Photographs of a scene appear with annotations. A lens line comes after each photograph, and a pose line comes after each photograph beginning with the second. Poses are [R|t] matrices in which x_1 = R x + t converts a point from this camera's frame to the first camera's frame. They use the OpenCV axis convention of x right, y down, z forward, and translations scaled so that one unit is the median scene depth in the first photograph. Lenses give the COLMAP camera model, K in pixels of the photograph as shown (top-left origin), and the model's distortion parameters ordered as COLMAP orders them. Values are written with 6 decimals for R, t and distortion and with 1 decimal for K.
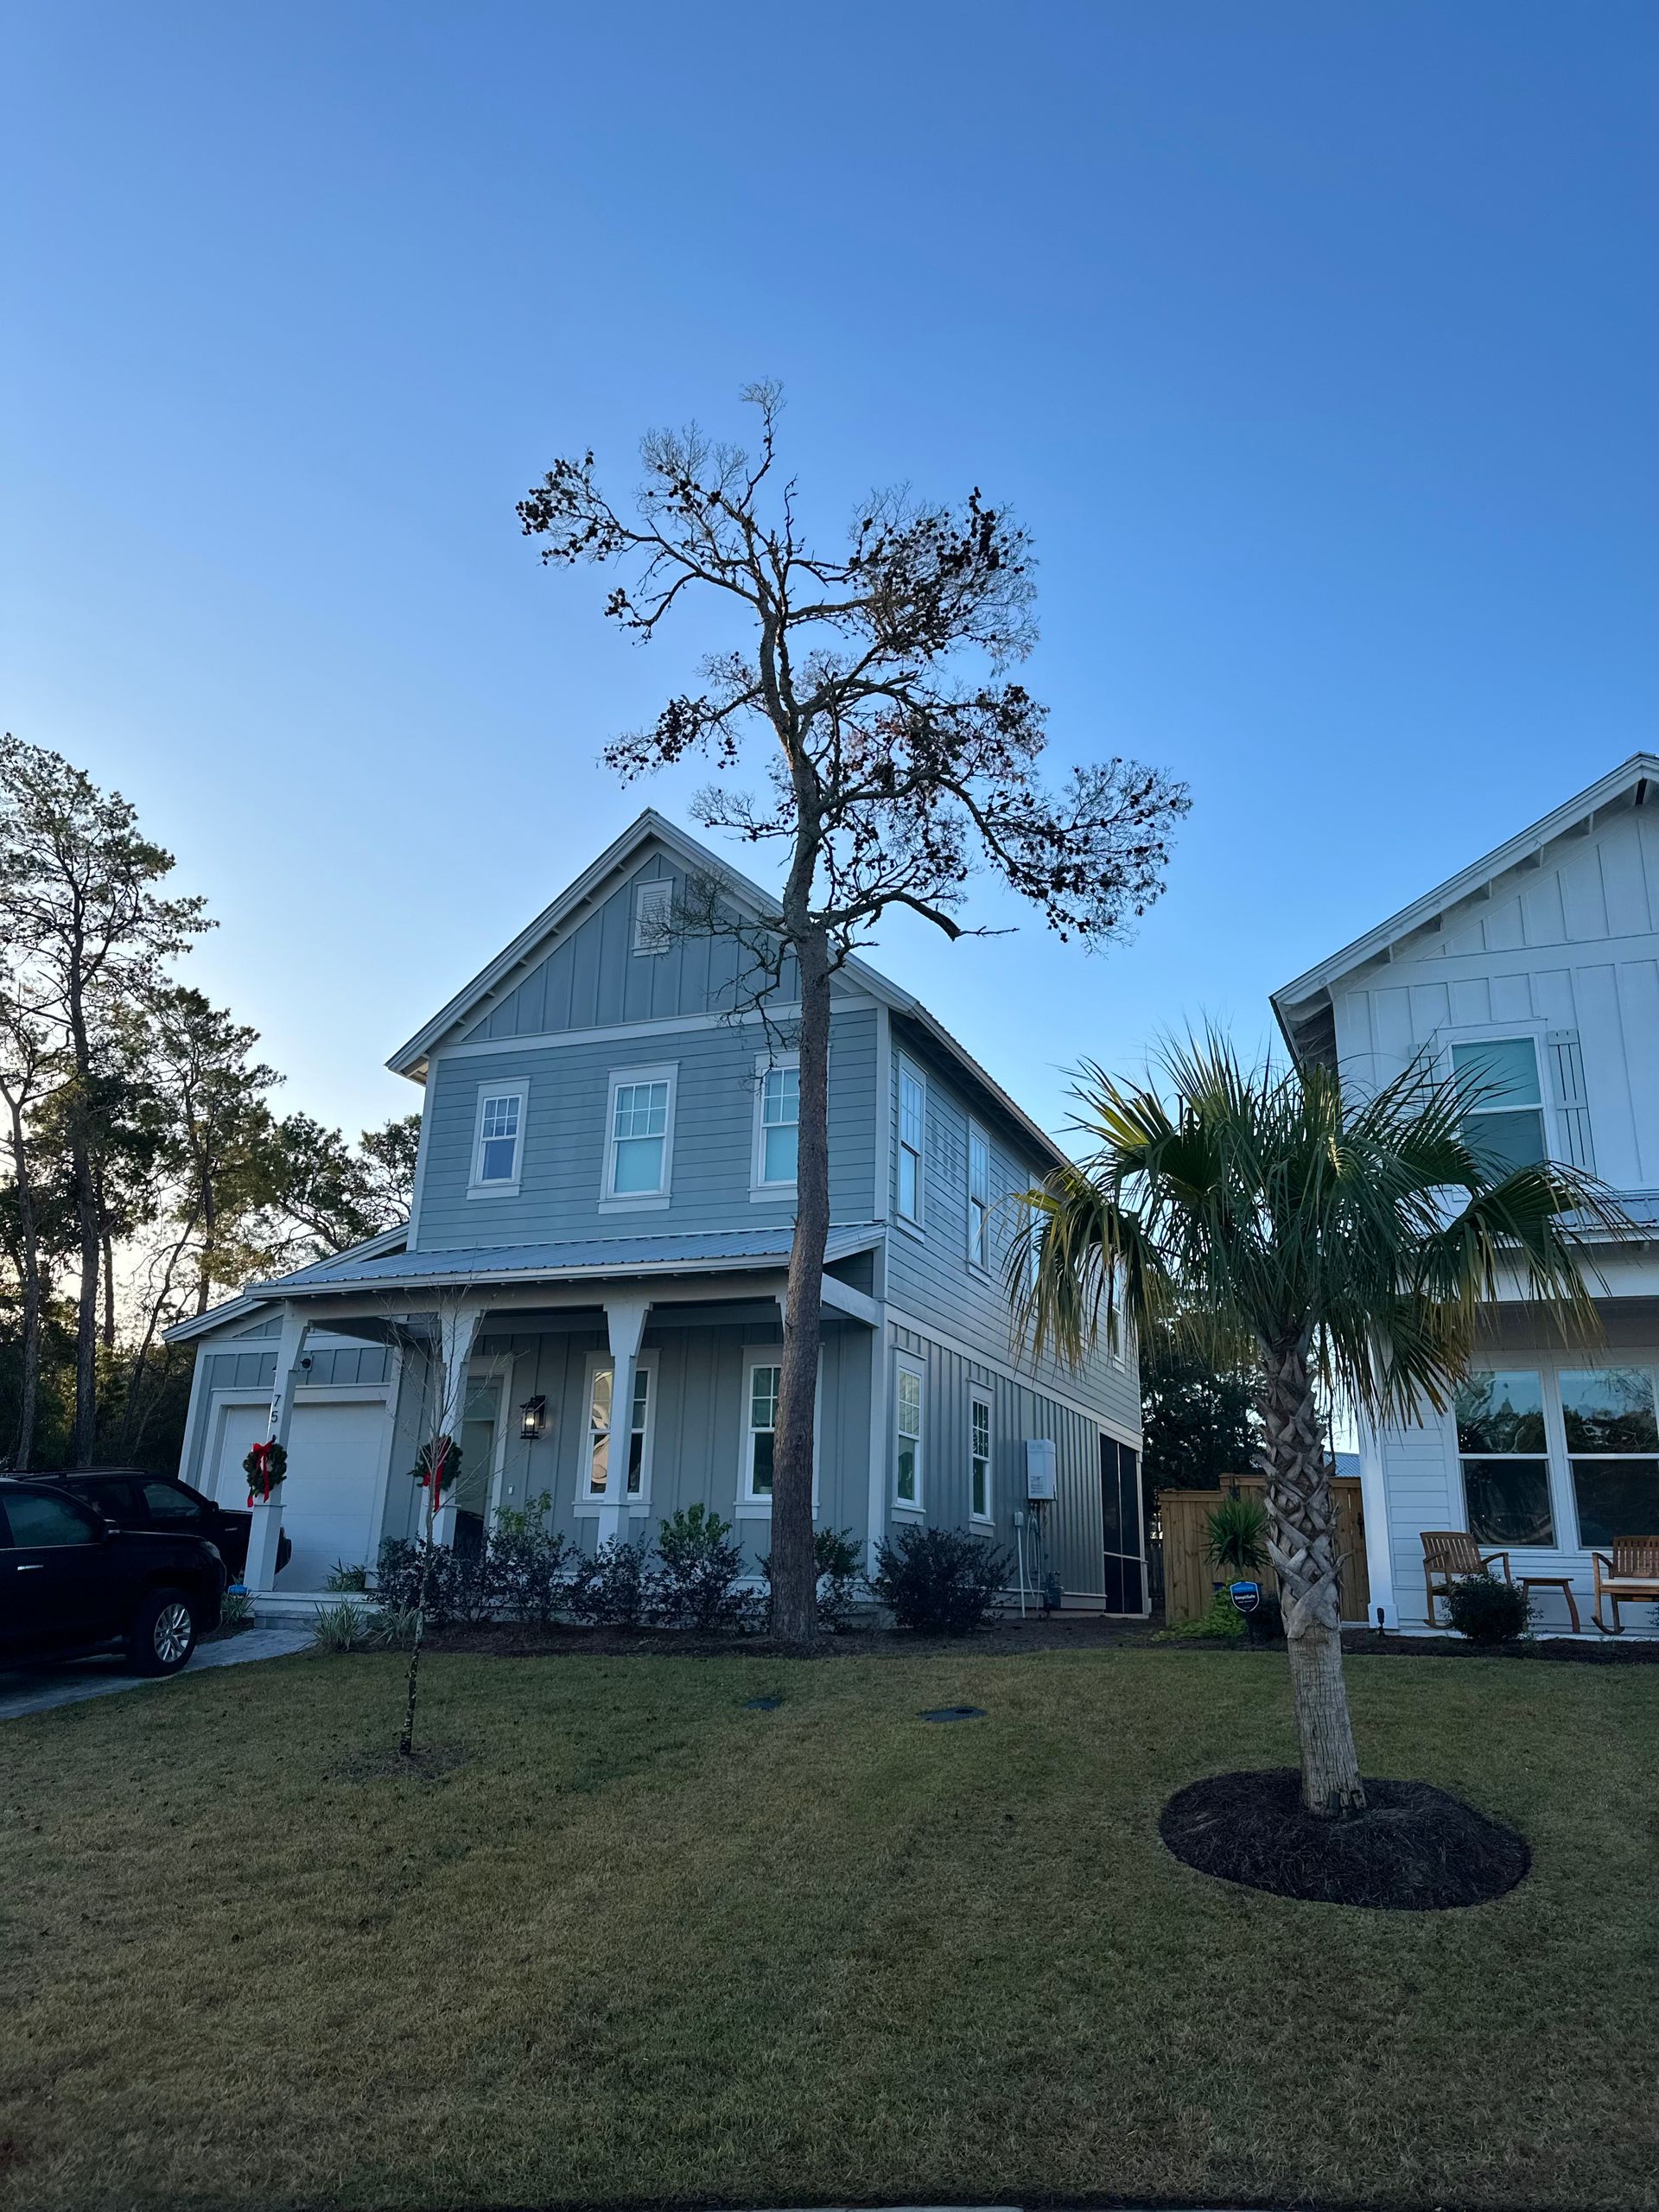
lens RADIAL K [[1545.5, 0, 822.0], [0, 1545.5, 1073.8], [0, 0, 1]] dist [0.116341, -0.000534]
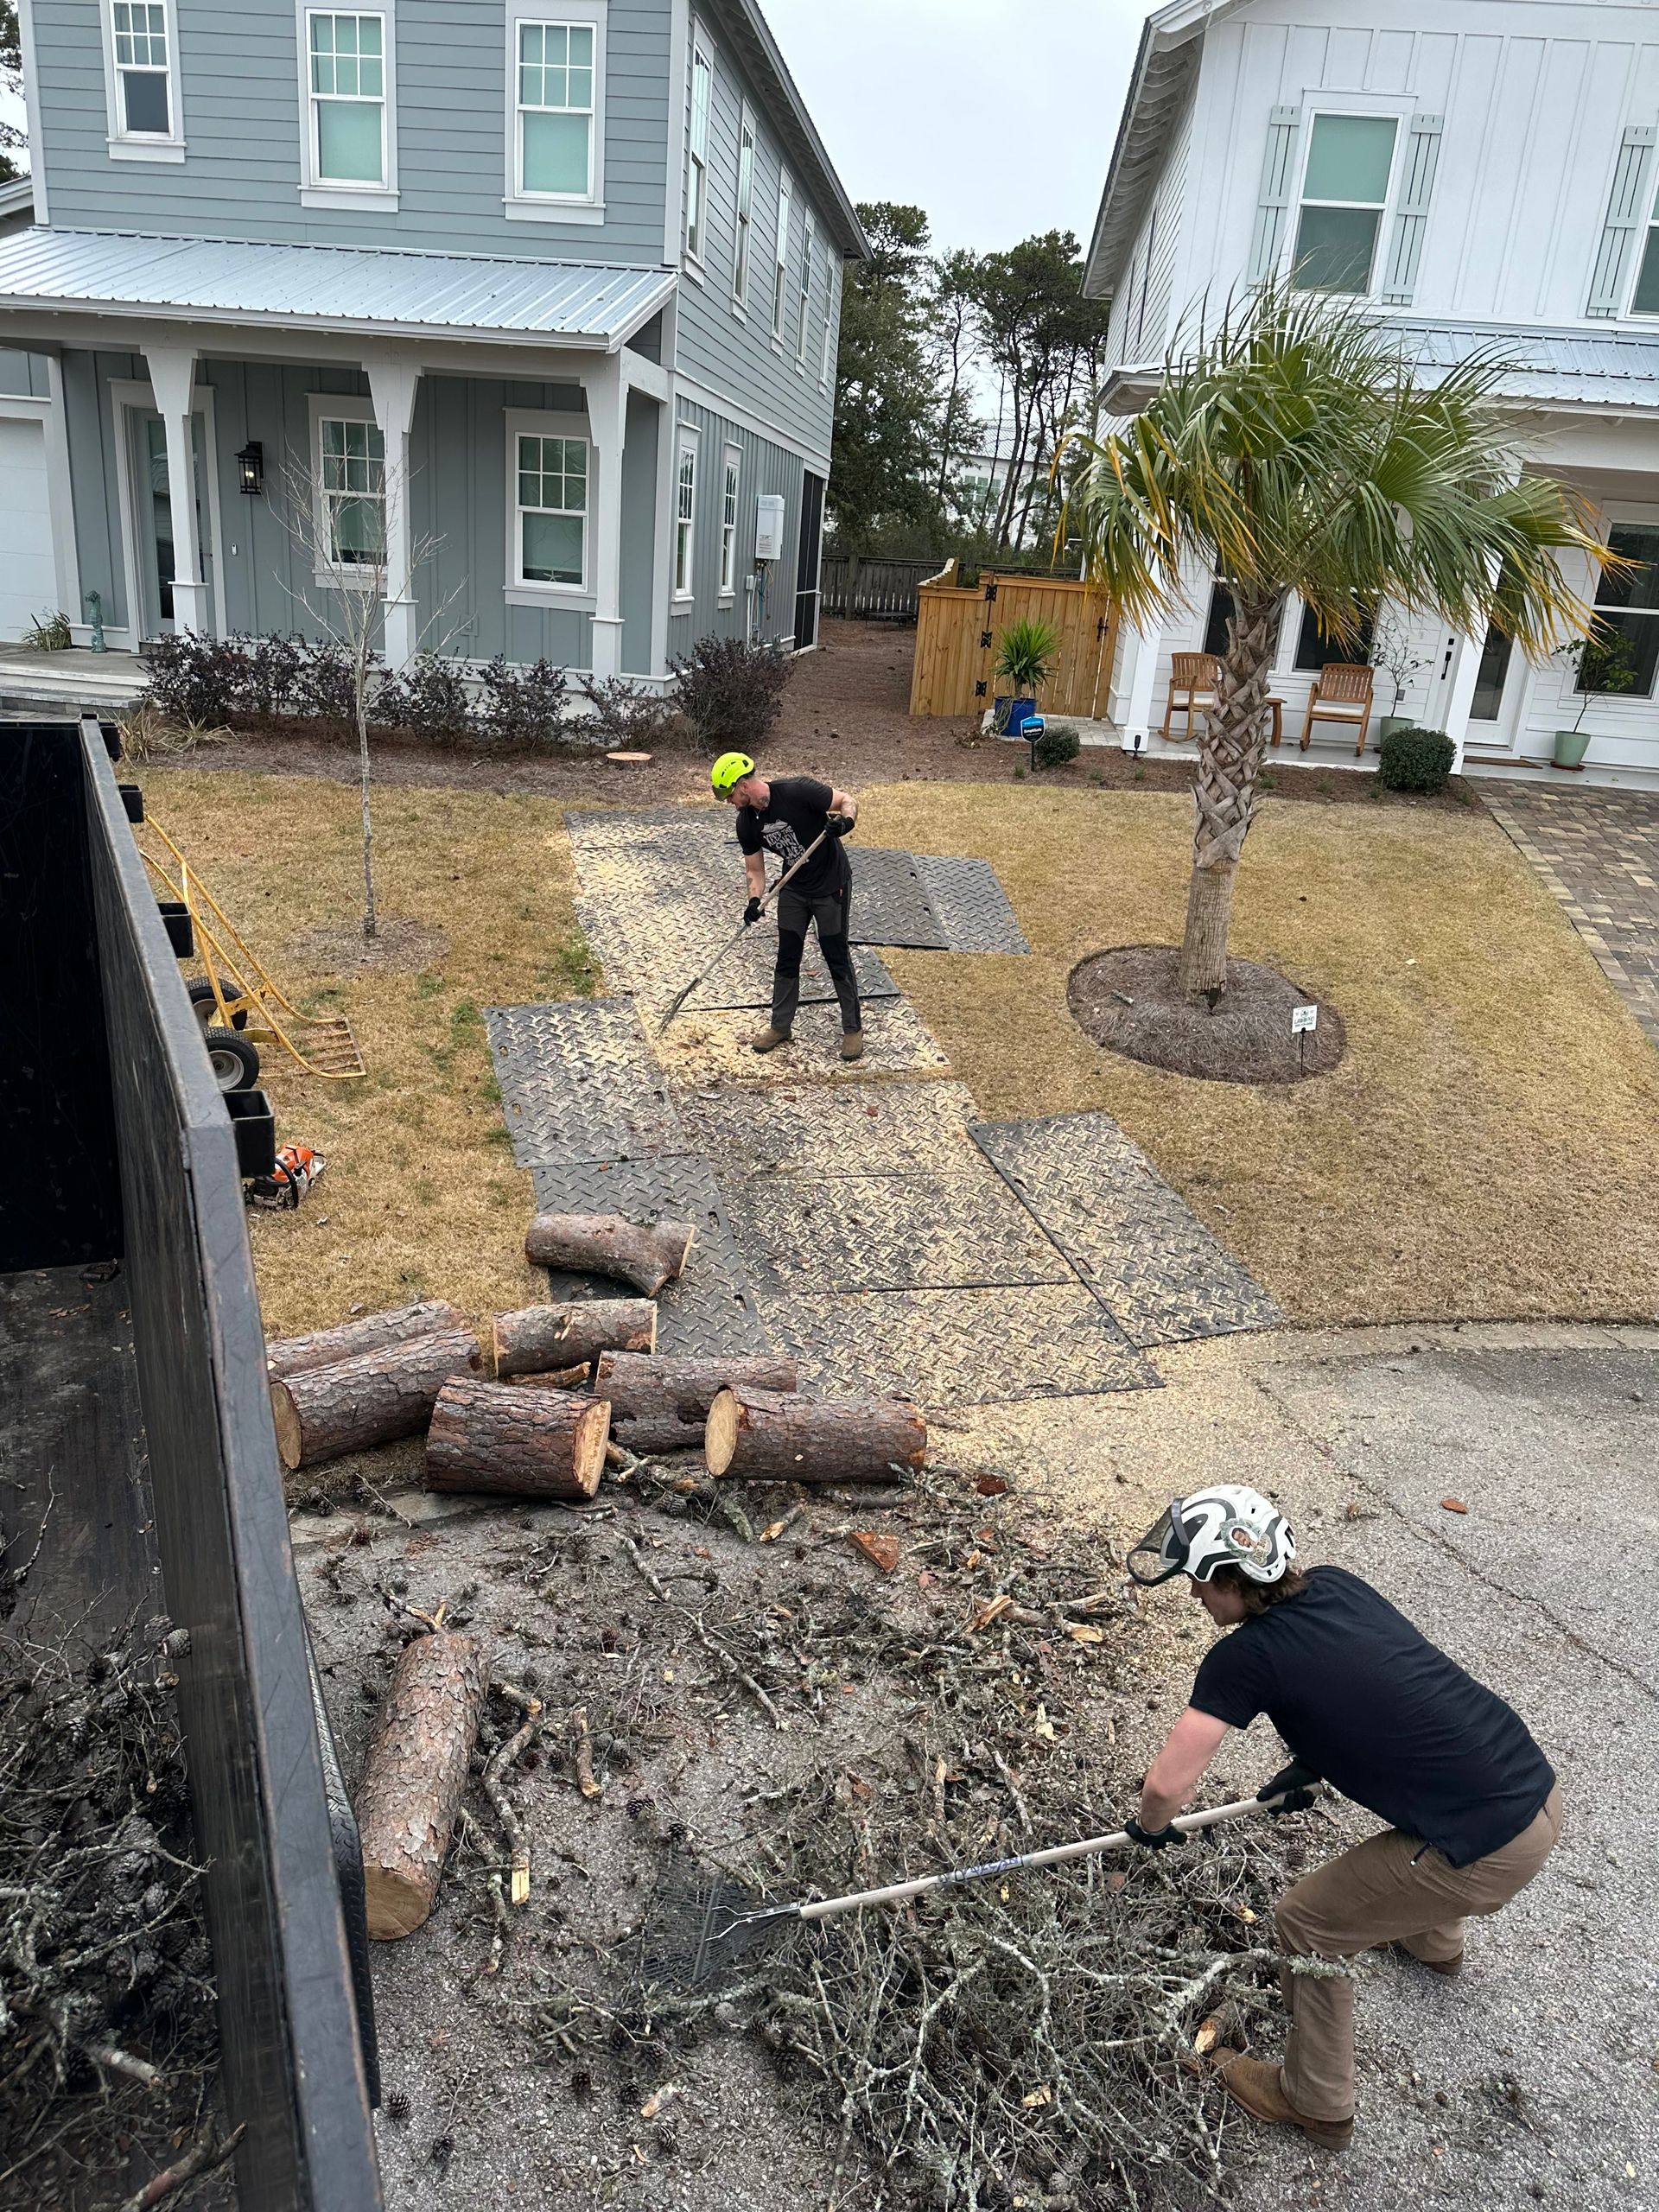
lens RADIAL K [[1574.1, 0, 832.0], [0, 1574.1, 1112.8], [0, 0, 1]] dist [-0.000288, -0.004186]
pose [[0.958614, -0.055449, 0.279258, -0.145822], [-0.134069, 0.777381, 0.614576, -0.087415], [-0.251167, -0.626581, 0.737774, 0.047846]]
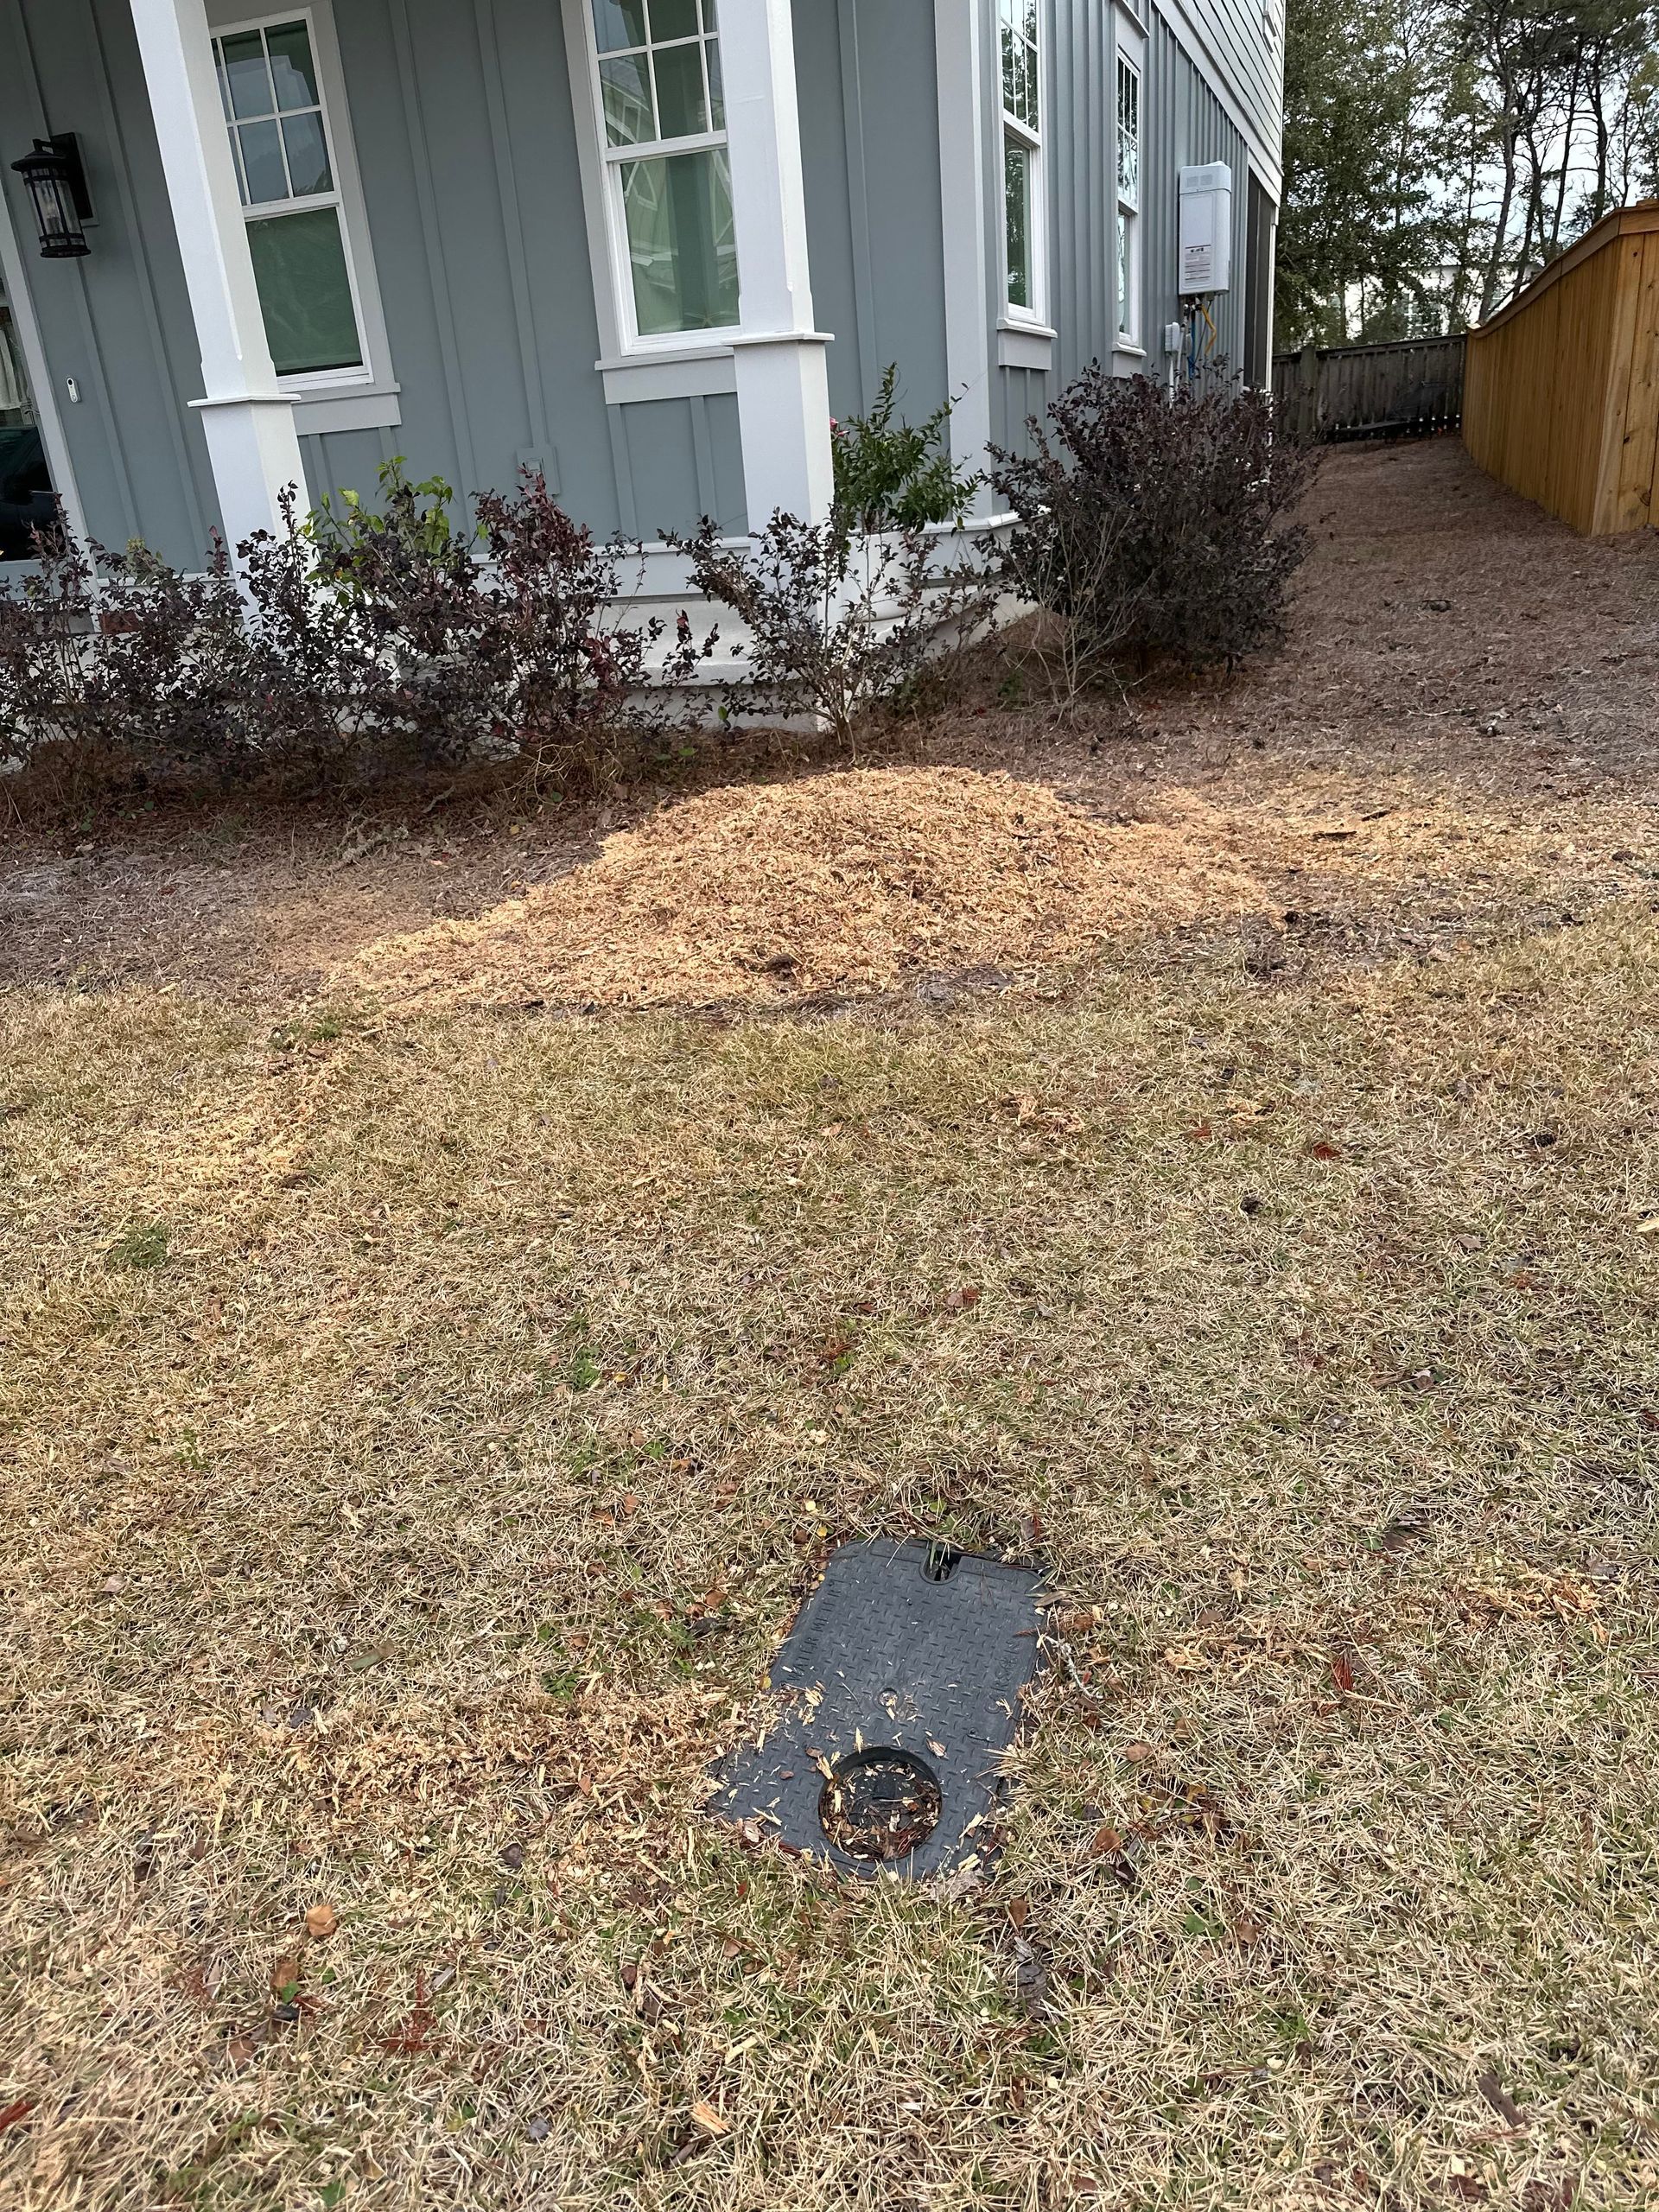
lens RADIAL K [[1574.1, 0, 832.0], [0, 1574.1, 1112.8], [0, 0, 1]] dist [-0.000288, -0.004186]
pose [[0.992301, -0.123095, 0.013630, -0.025512], [0.083913, 0.749189, 0.657020, 0.155820], [-0.091087, -0.650818, 0.753750, 0.555110]]
